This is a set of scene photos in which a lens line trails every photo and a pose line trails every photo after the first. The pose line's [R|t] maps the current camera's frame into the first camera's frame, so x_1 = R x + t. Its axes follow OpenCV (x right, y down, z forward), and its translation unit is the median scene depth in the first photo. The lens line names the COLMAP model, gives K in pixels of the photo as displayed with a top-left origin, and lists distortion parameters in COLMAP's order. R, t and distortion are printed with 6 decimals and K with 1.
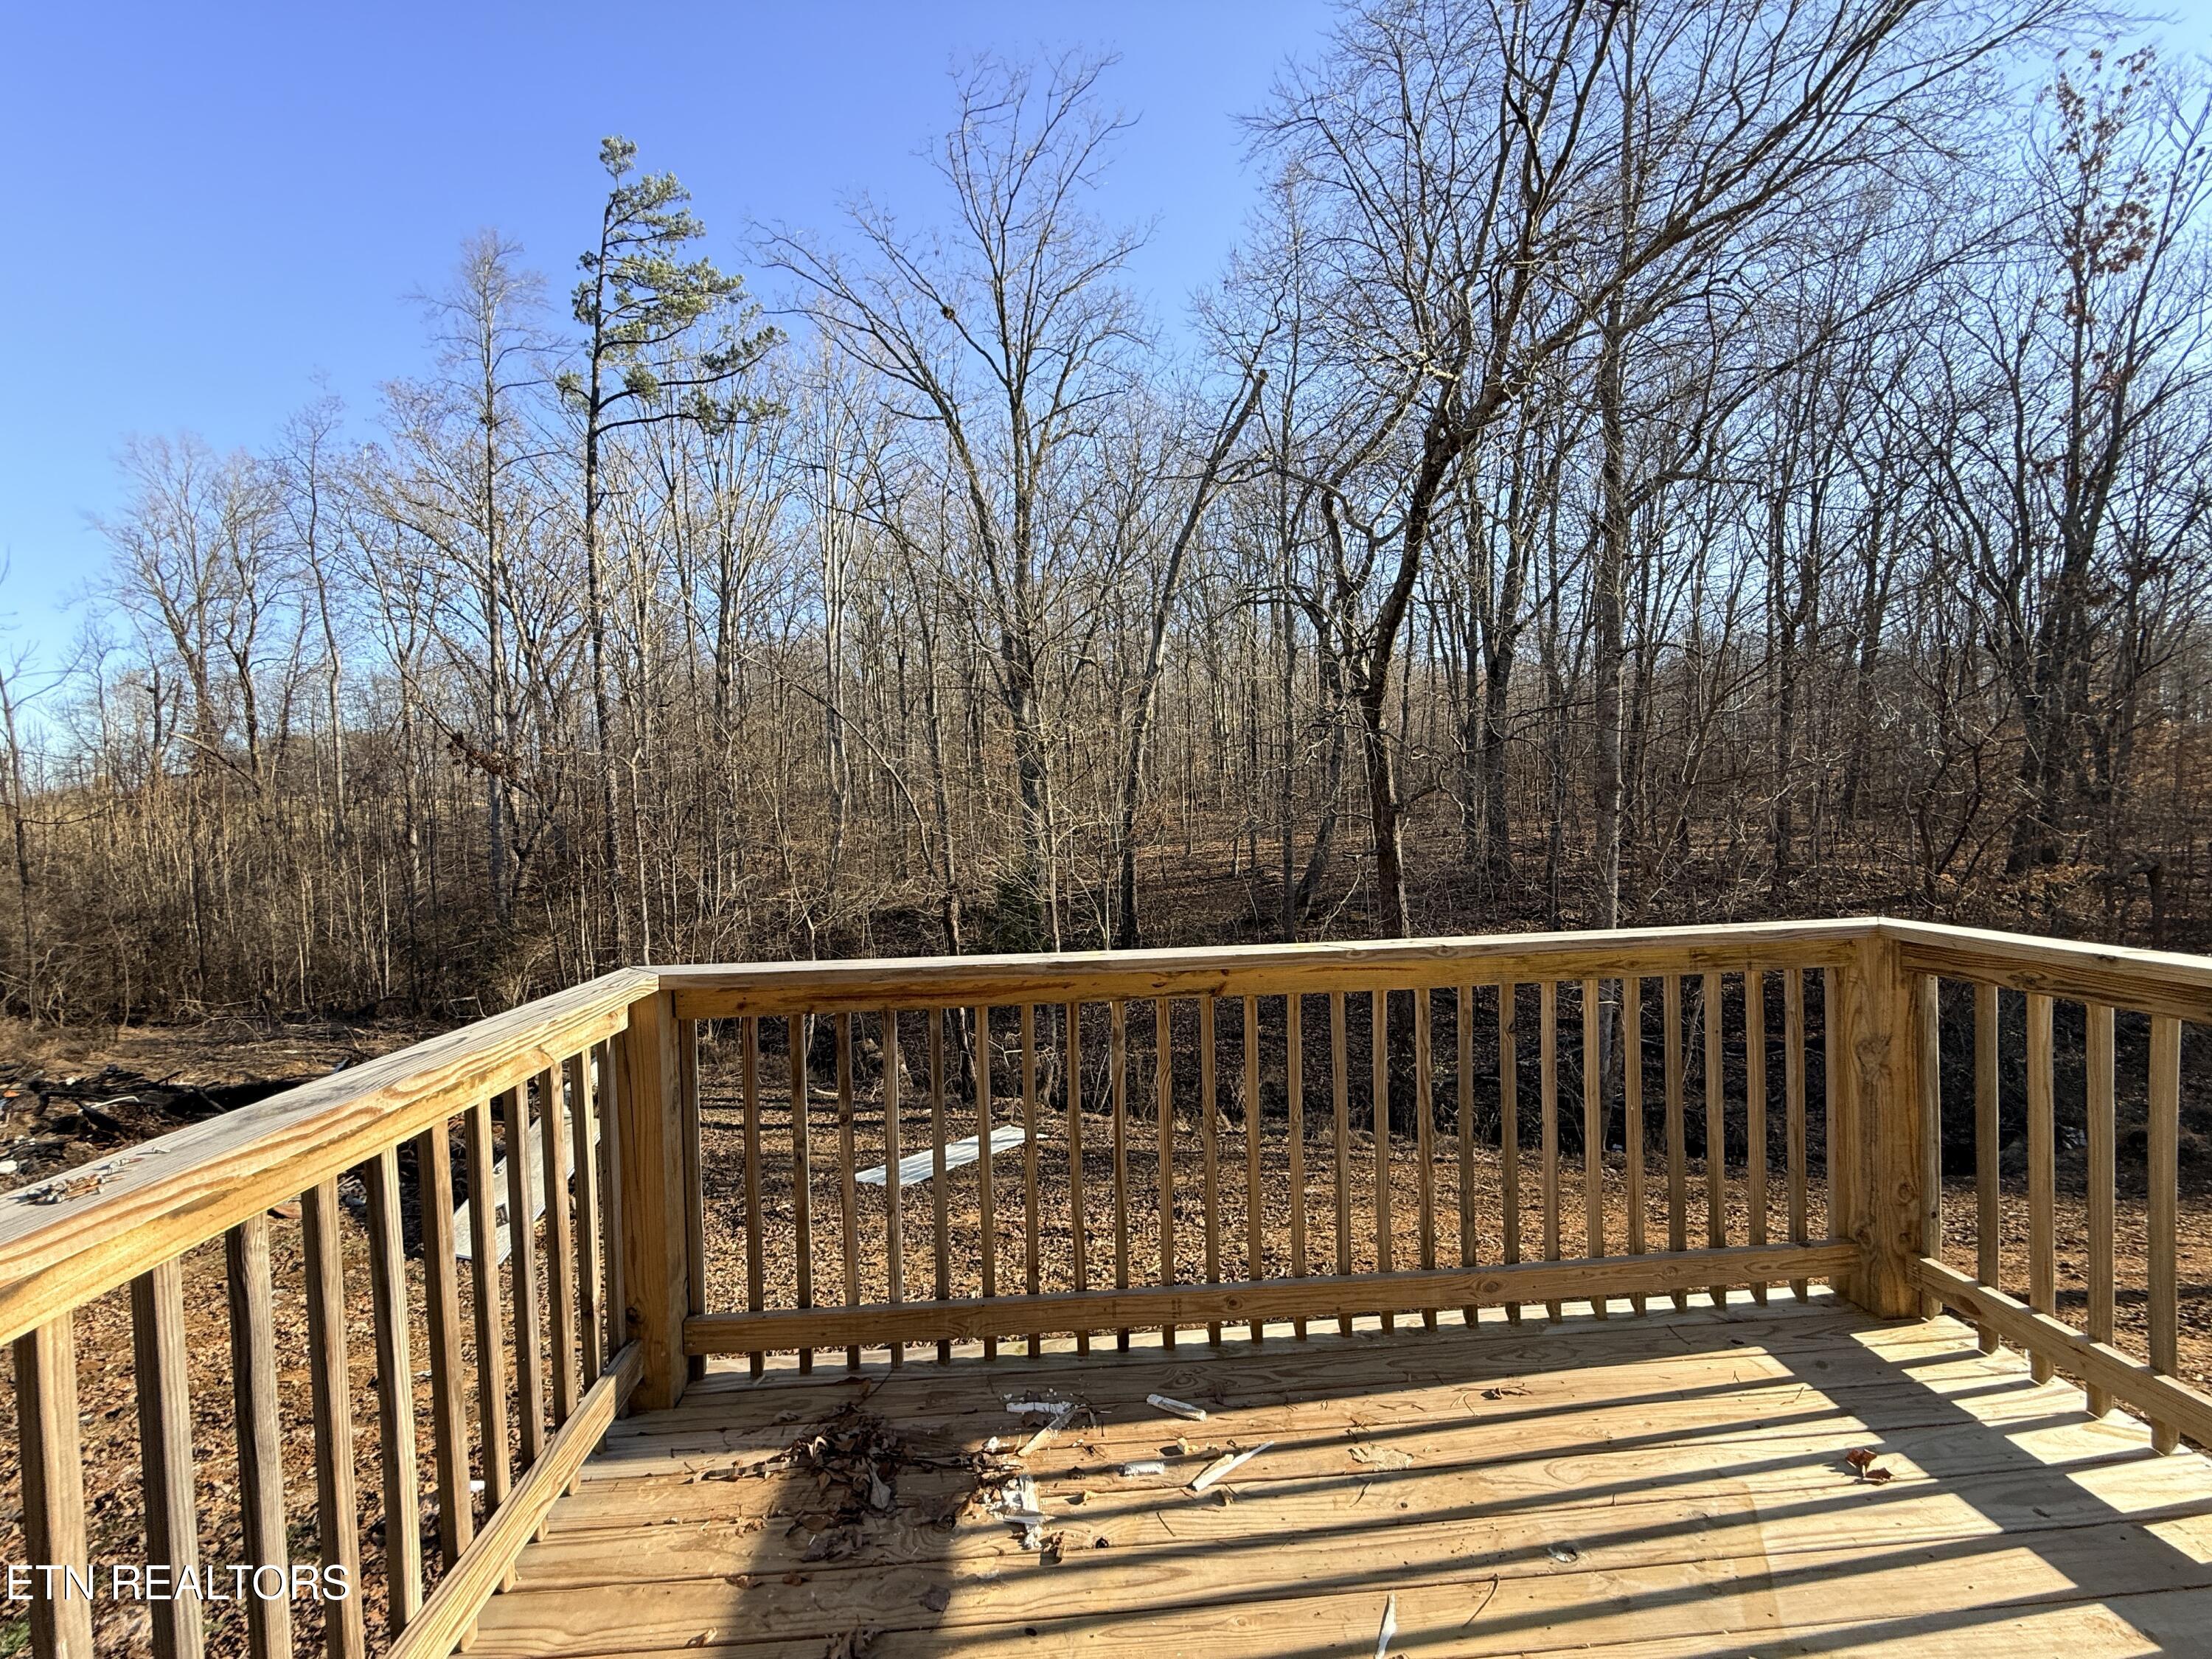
lens RADIAL K [[878.8, 0, 1101.2], [0, 878.8, 830.7], [0, 0, 1]] dist [-0.000228, -0.000465]
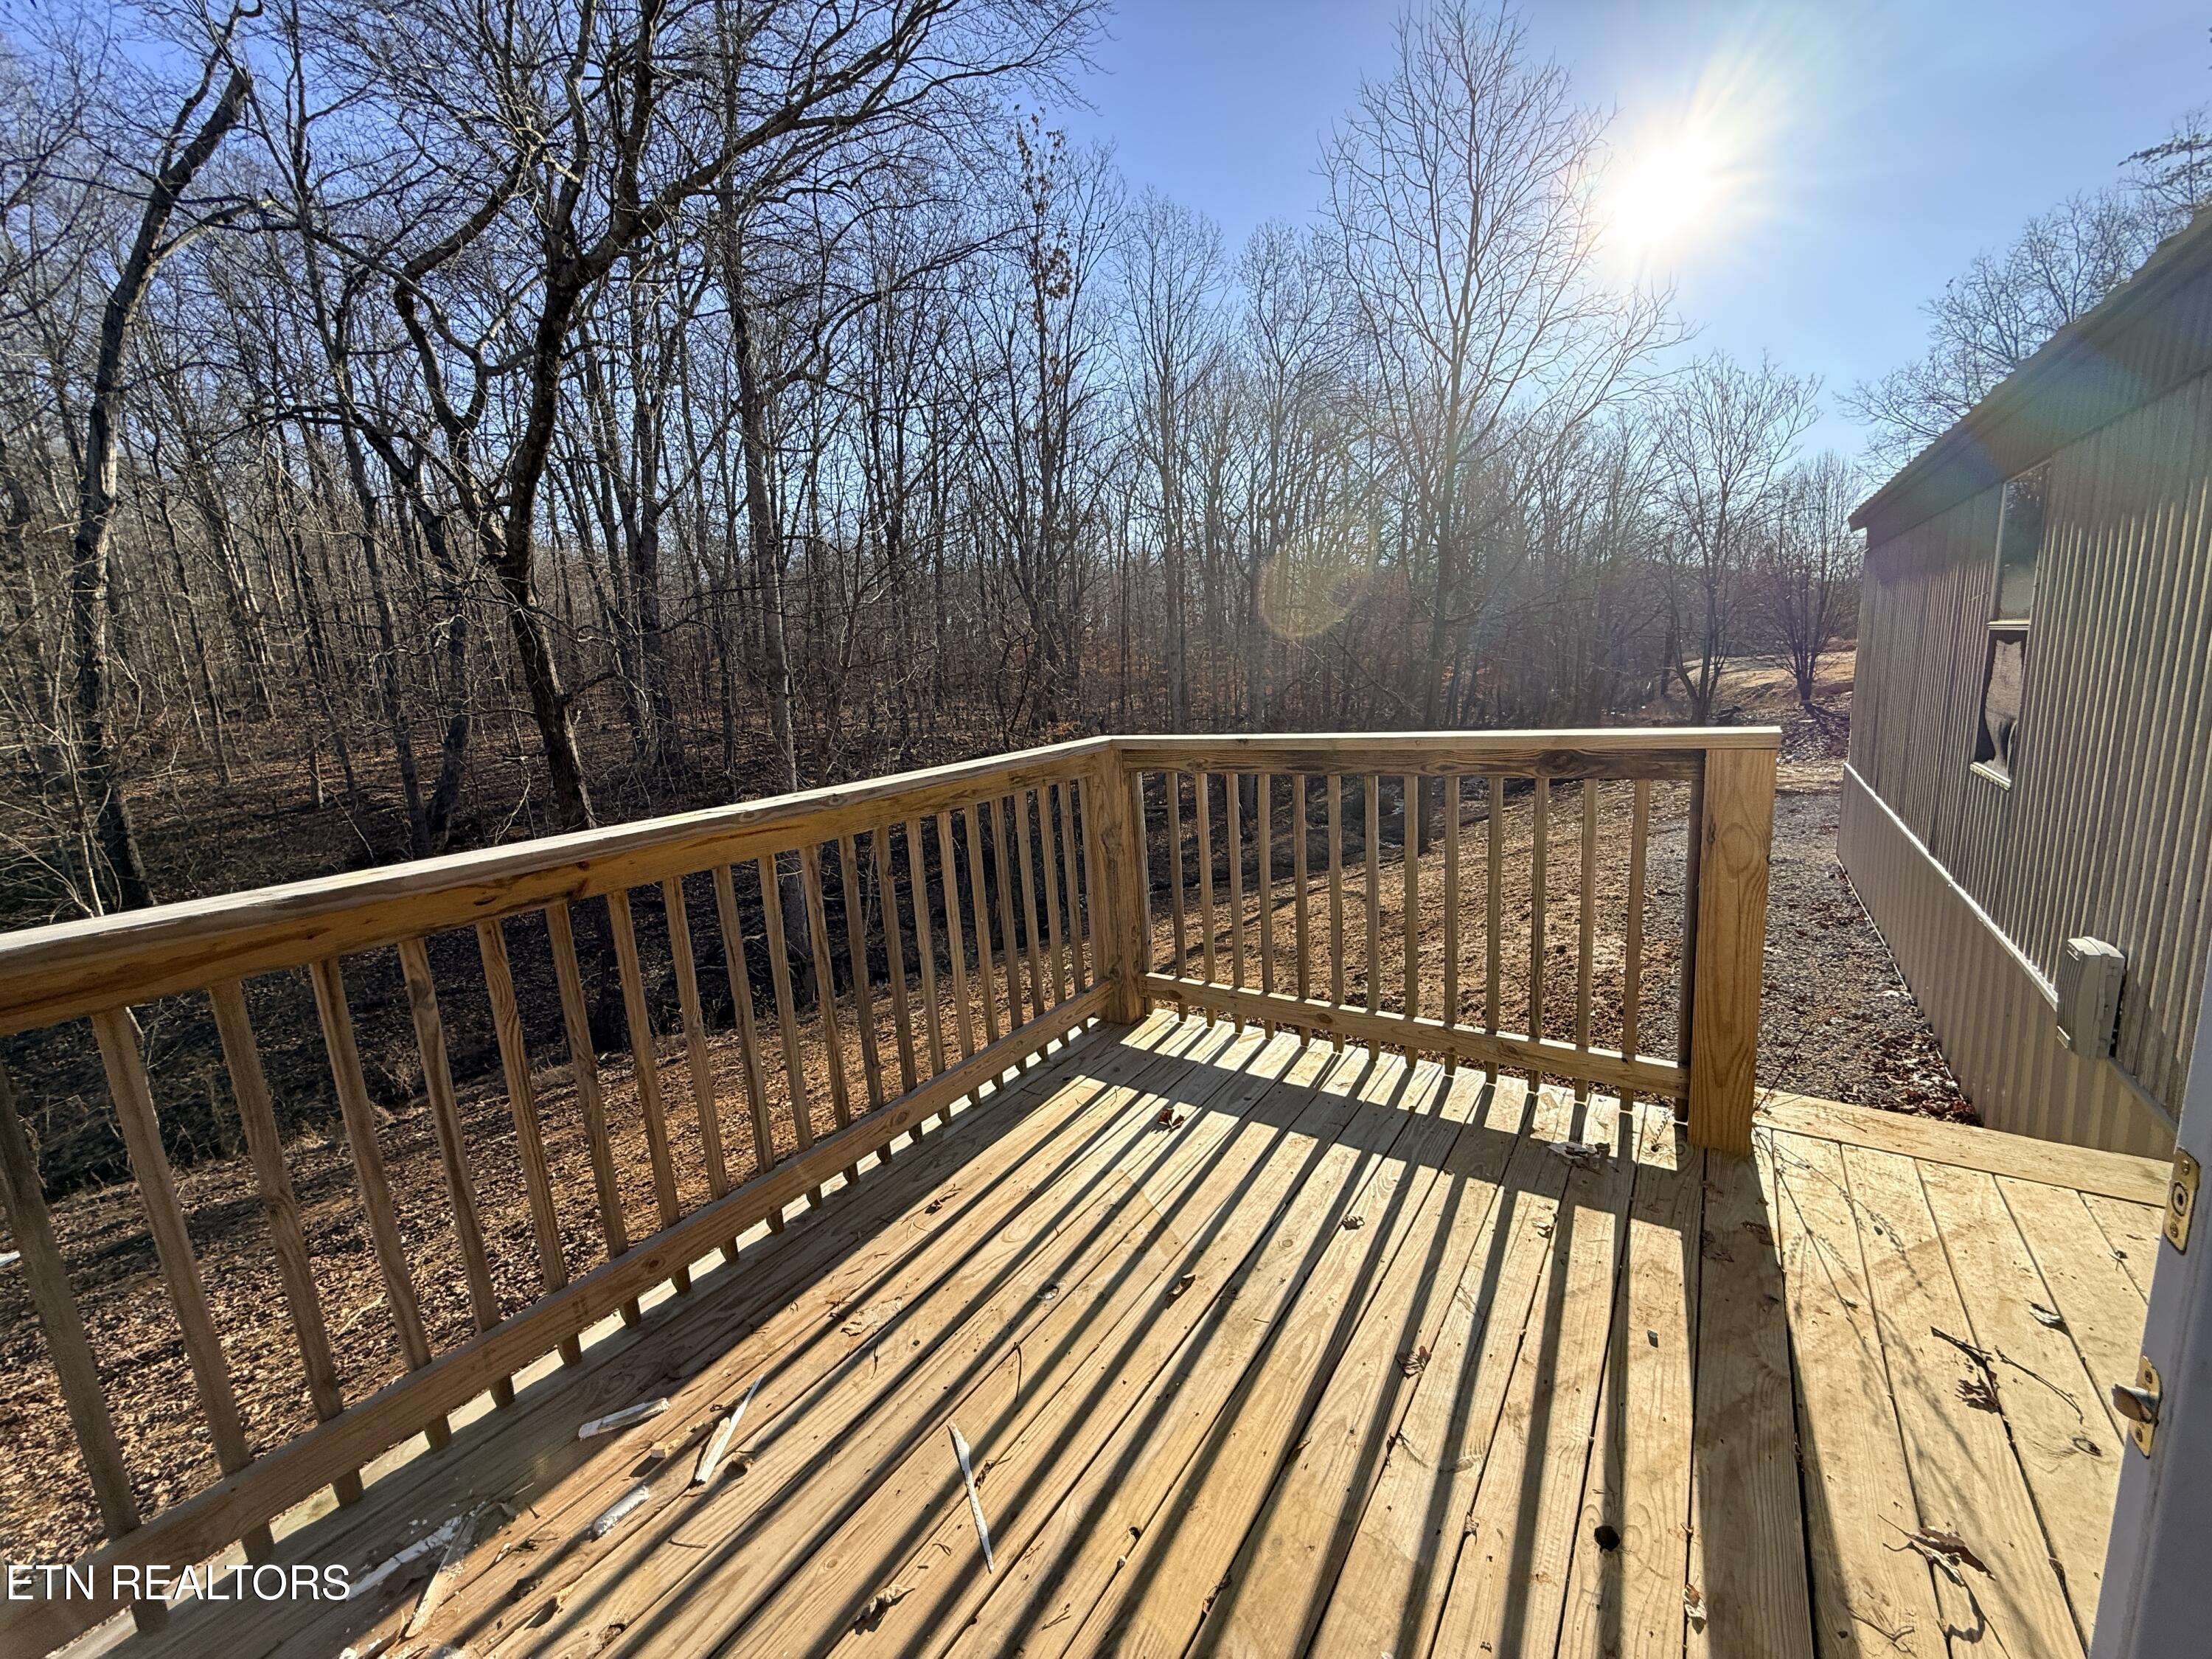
lens RADIAL K [[878.8, 0, 1101.2], [0, 878.8, 830.7], [0, 0, 1]] dist [-0.000228, -0.000465]
pose [[0.622997, -0.153757, 0.766964, -0.099135], [0.061571, 0.987088, 0.147873, 0.030610], [-0.779798, -0.044902, 0.624419, 0.120620]]
